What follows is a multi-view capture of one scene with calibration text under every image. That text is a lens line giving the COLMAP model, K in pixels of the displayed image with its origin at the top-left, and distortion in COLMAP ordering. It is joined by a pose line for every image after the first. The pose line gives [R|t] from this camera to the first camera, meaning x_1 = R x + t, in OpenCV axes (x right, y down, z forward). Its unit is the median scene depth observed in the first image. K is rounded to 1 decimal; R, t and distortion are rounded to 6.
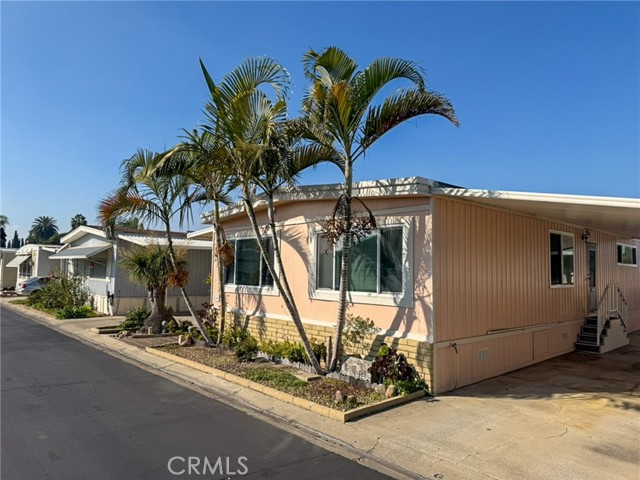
lens RADIAL K [[452.6, 0, 320.0], [0, 452.6, 240.0], [0, 0, 1]] dist [0.091145, -0.101009]
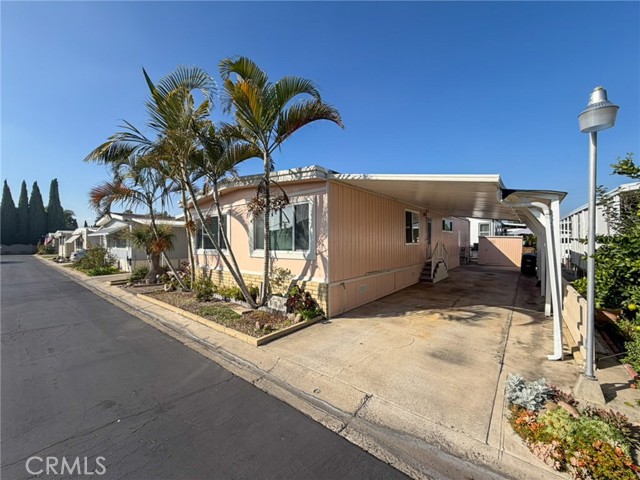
lens RADIAL K [[258.9, 0, 320.0], [0, 258.9, 240.0], [0, 0, 1]] dist [0.021658, 0.000089]
pose [[0.990047, -0.021344, 0.139108, 0.107720], [0.012867, 0.998020, 0.061561, 0.037483], [-0.140147, -0.059158, 0.988362, 0.199625]]
